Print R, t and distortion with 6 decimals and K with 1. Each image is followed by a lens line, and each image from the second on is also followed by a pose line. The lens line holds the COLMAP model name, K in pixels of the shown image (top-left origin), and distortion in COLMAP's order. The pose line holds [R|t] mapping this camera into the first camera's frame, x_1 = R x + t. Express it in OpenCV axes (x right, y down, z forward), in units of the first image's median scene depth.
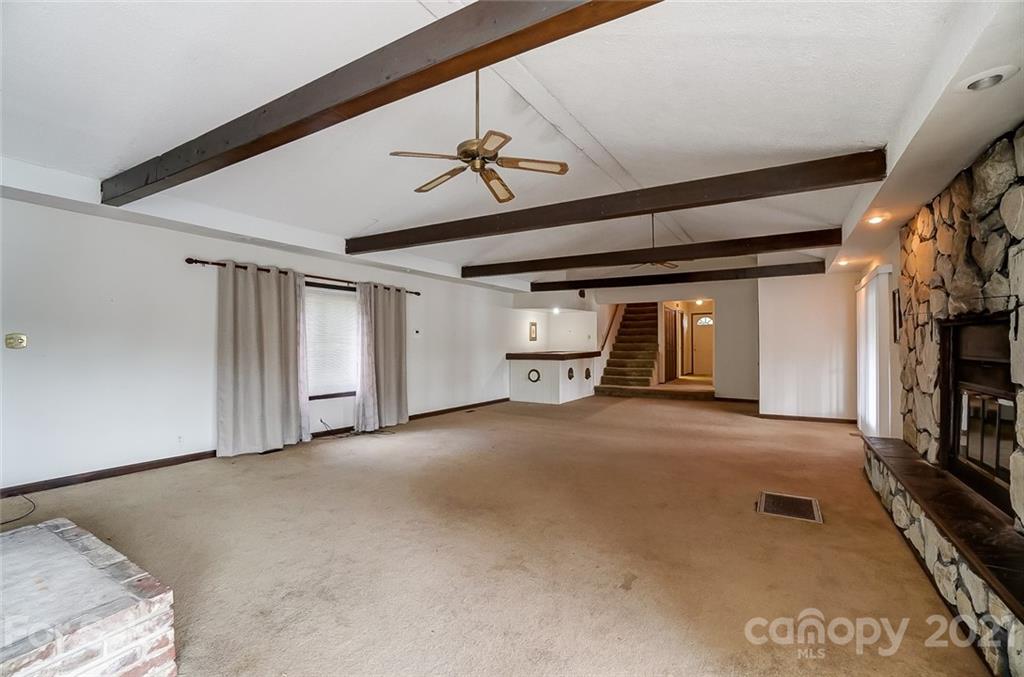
lens RADIAL K [[433.6, 0, 508.4], [0, 433.6, 340.9], [0, 0, 1]] dist [-0.062685, 0.016772]
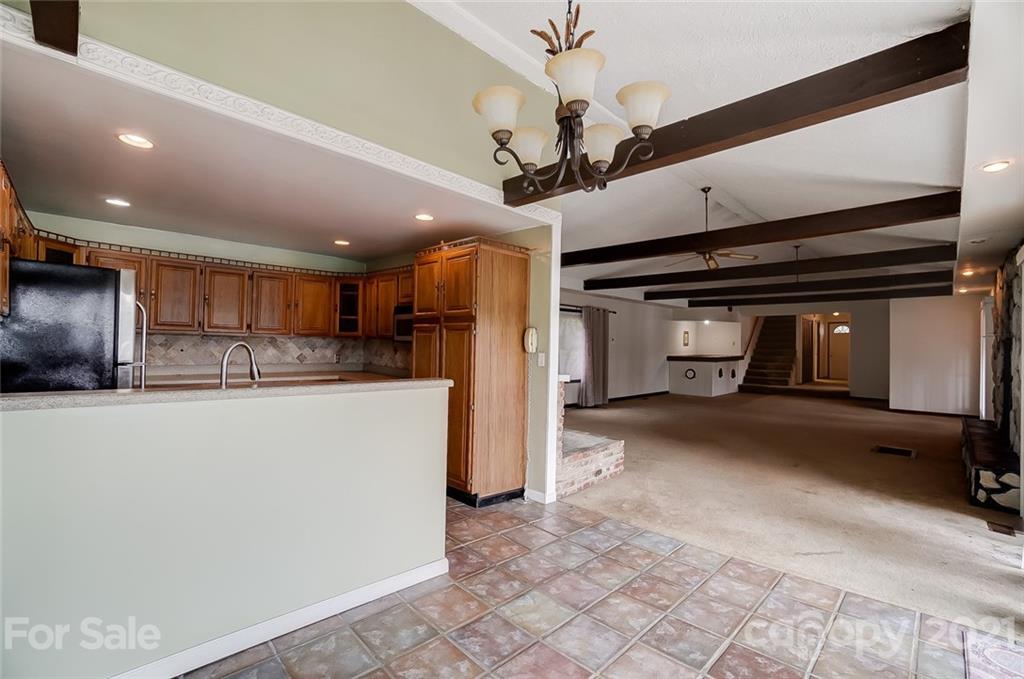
lens RADIAL K [[450.5, 0, 510.0], [0, 450.5, 341.8], [0, 0, 1]] dist [-0.058059, 0.024054]
pose [[0.975838, 0.011661, -0.218185, -0.168387], [-0.011823, 0.999930, 0.000561, -0.007994], [0.218177, 0.002032, 0.975907, -0.383466]]
